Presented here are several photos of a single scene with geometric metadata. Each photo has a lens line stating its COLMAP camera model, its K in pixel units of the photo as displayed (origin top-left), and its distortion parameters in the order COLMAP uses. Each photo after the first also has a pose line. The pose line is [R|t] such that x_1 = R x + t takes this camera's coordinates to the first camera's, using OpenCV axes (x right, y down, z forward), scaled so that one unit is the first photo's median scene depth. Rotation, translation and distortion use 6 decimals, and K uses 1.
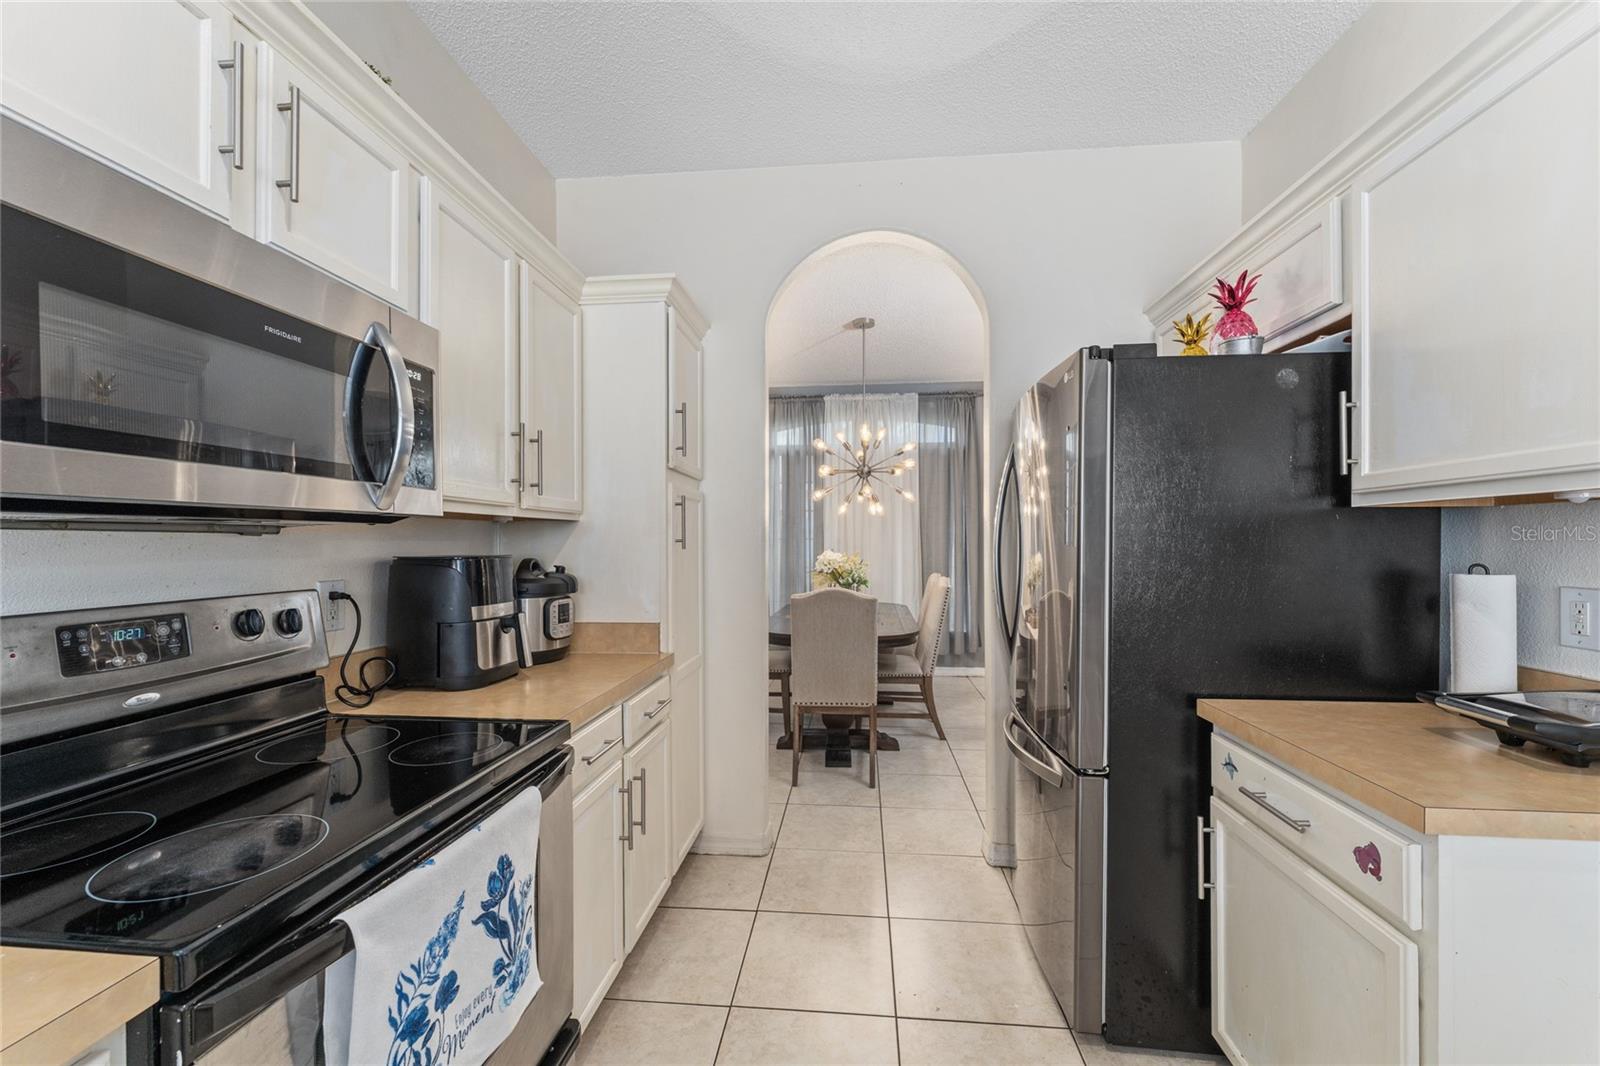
lens RADIAL K [[645.0, 0, 800.0], [0, 645.0, 536.4], [0, 0, 1]] dist [-0.002209, -0.002181]
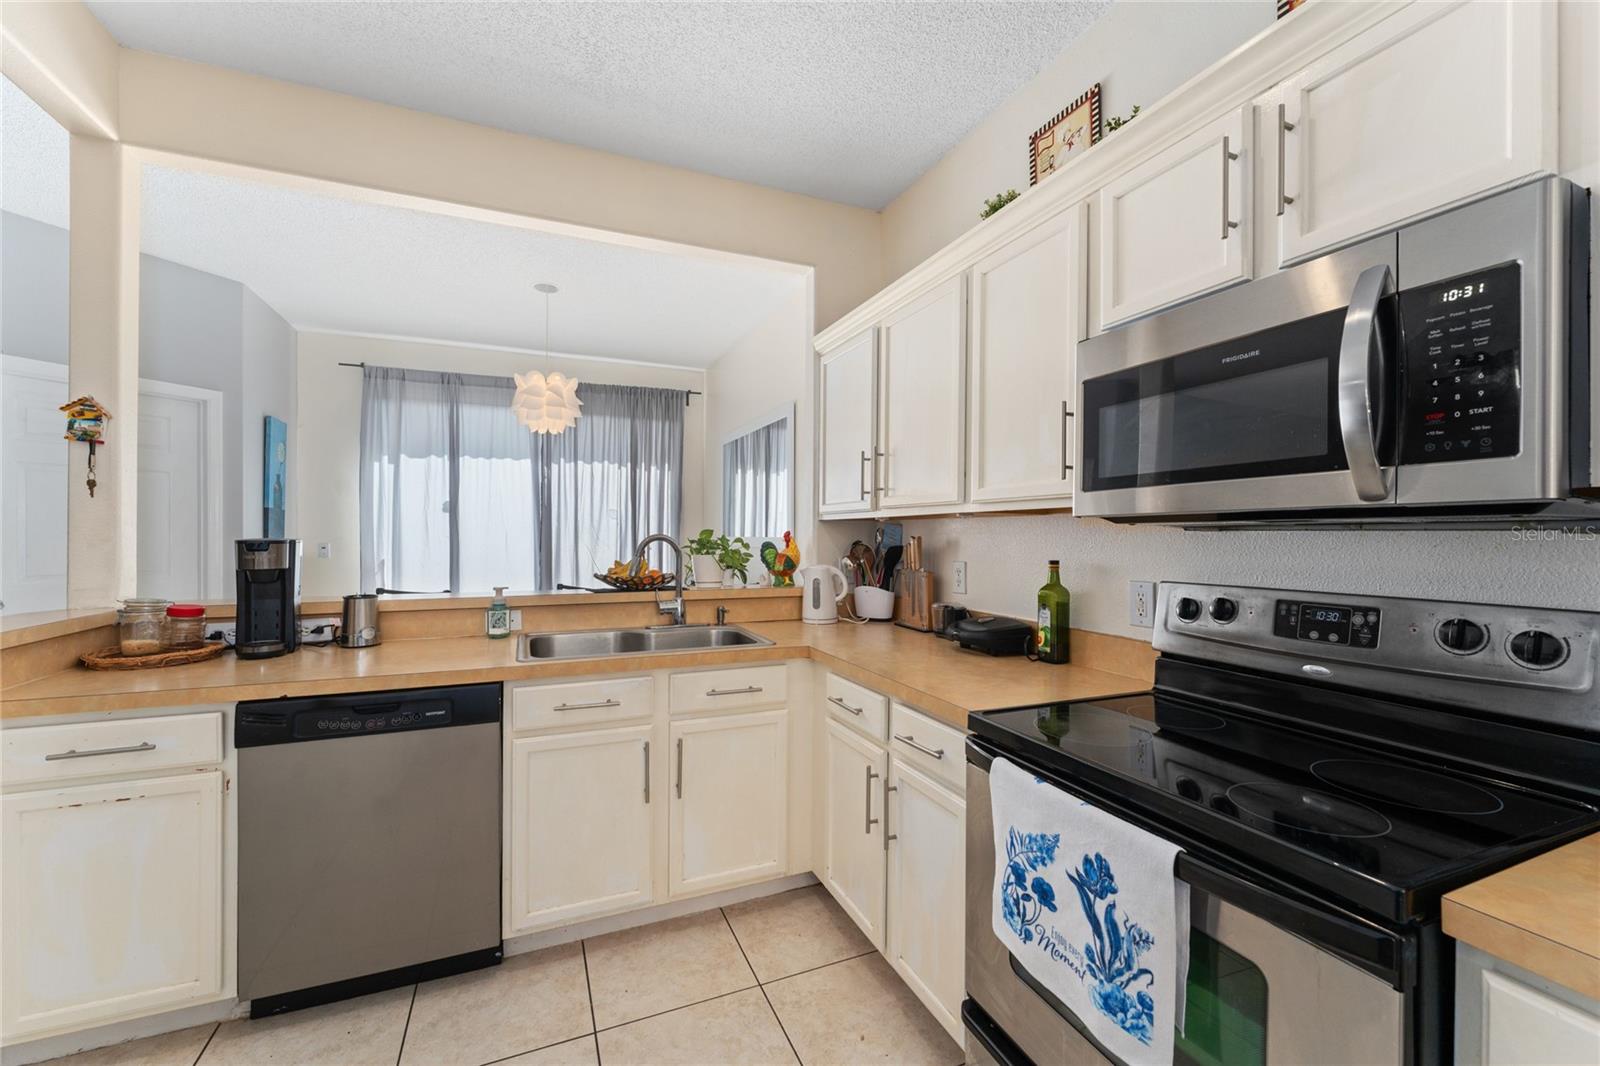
lens RADIAL K [[645.0, 0, 802.7], [0, 645.0, 538.4], [0, 0, 1]] dist [-0.002209, -0.002181]
pose [[-0.887267, 0.007394, -0.461196, 0.373626], [0.007090, 0.999972, 0.002392, -0.004281], [0.461201, -0.001148, -0.887295, 1.544869]]
